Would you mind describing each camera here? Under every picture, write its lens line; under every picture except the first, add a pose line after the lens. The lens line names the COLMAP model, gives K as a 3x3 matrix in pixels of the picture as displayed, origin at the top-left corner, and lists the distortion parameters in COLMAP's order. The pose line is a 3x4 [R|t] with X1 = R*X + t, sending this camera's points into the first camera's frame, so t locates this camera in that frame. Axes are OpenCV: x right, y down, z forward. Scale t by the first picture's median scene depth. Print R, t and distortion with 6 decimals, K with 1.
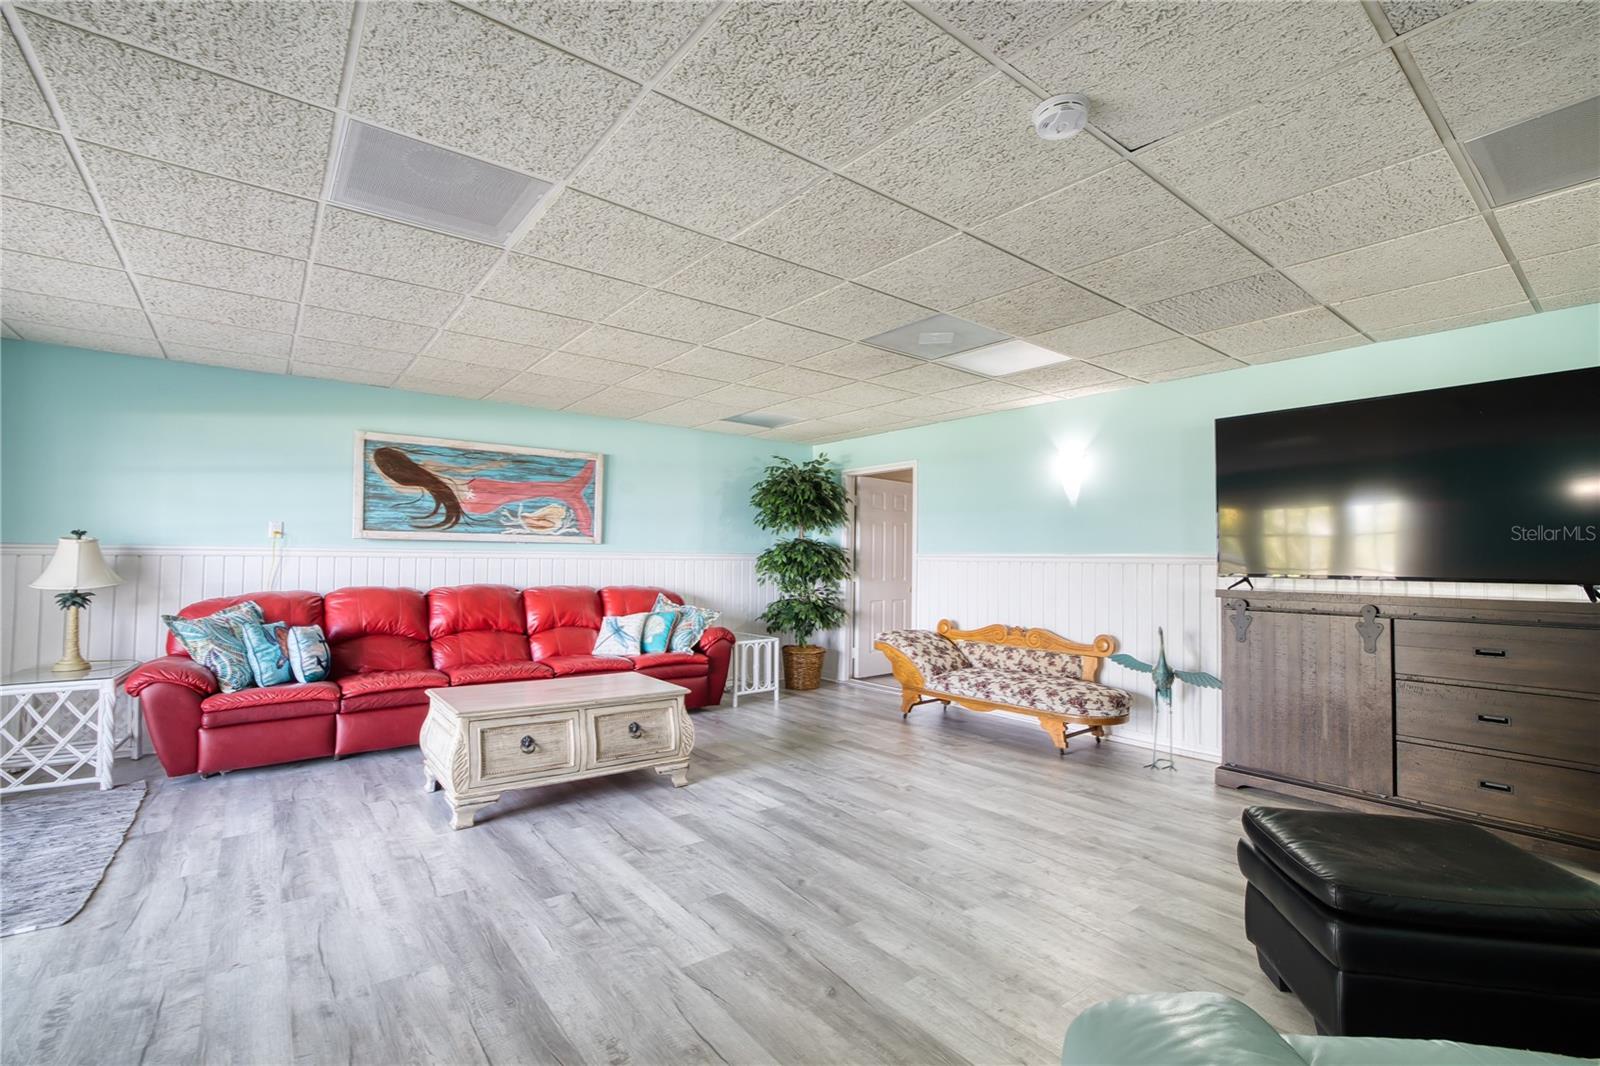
lens RADIAL K [[699.2, 0, 812.0], [0, 699.2, 529.0], [0, 0, 1]] dist [-0.037760, 0.019001]
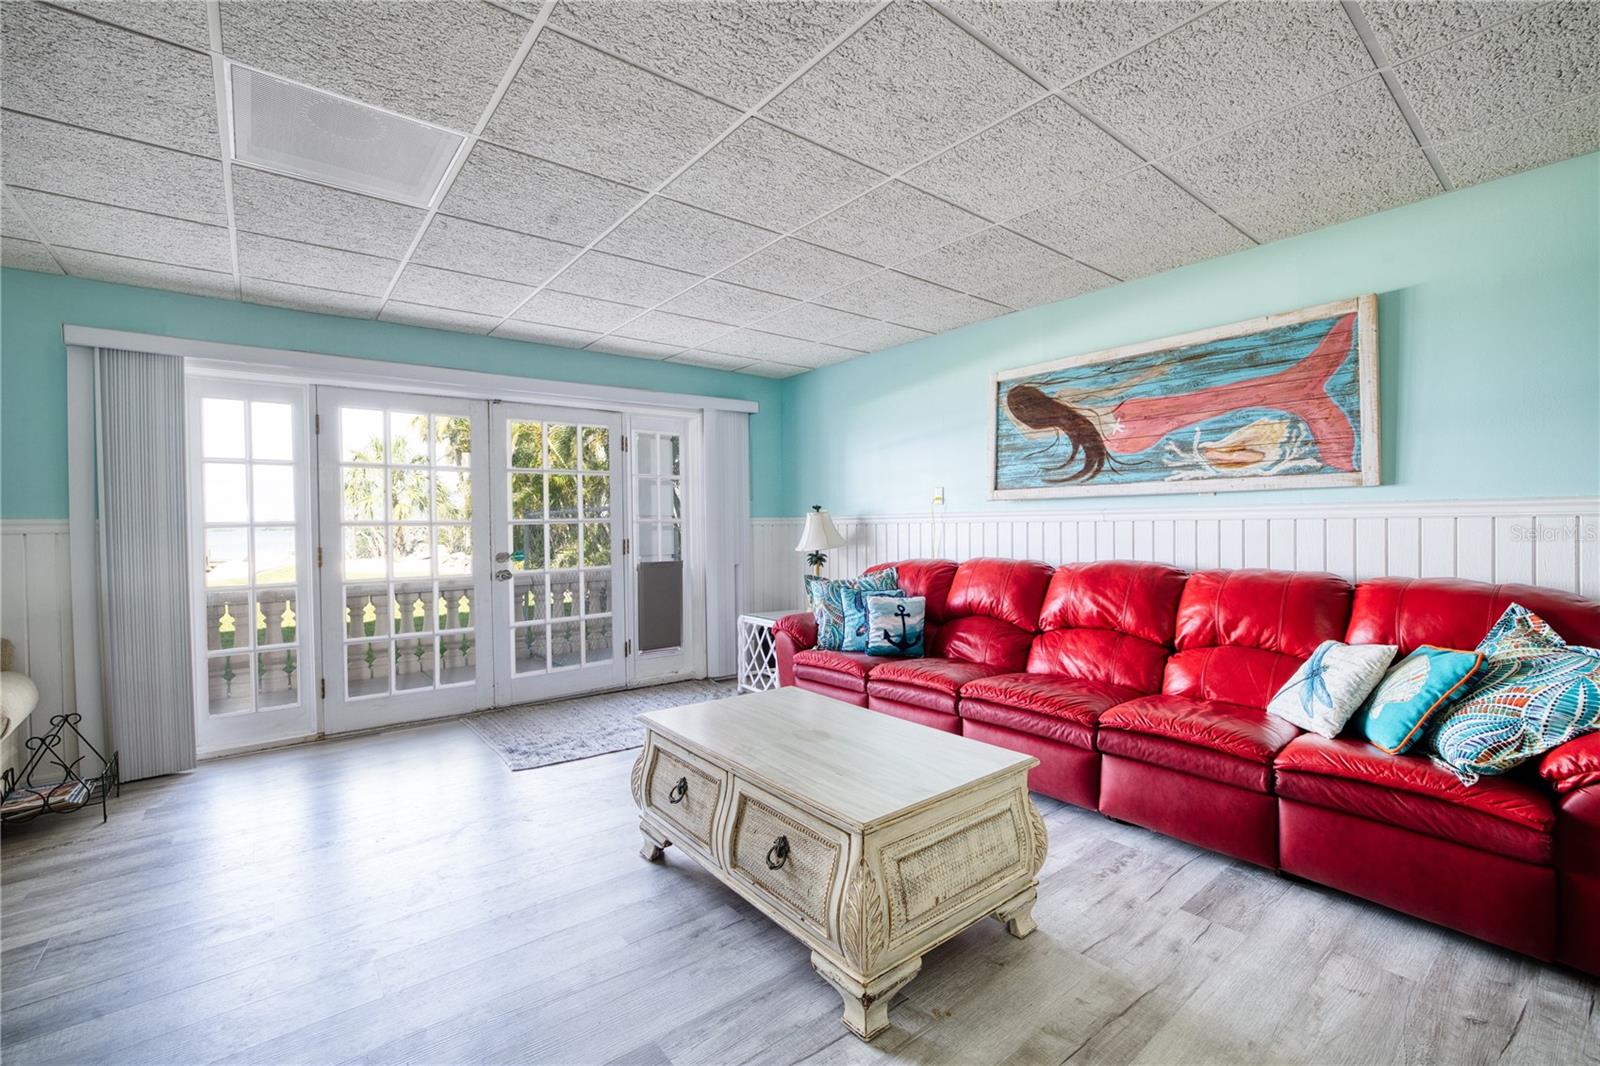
lens RADIAL K [[699.2, 0, 812.0], [0, 699.2, 529.0], [0, 0, 1]] dist [-0.037760, 0.019001]
pose [[0.006631, -0.003434, -0.999972, 0.178995], [0.054435, 0.998513, -0.003068, 0.035598], [0.998495, -0.054413, 0.006808, 0.700507]]
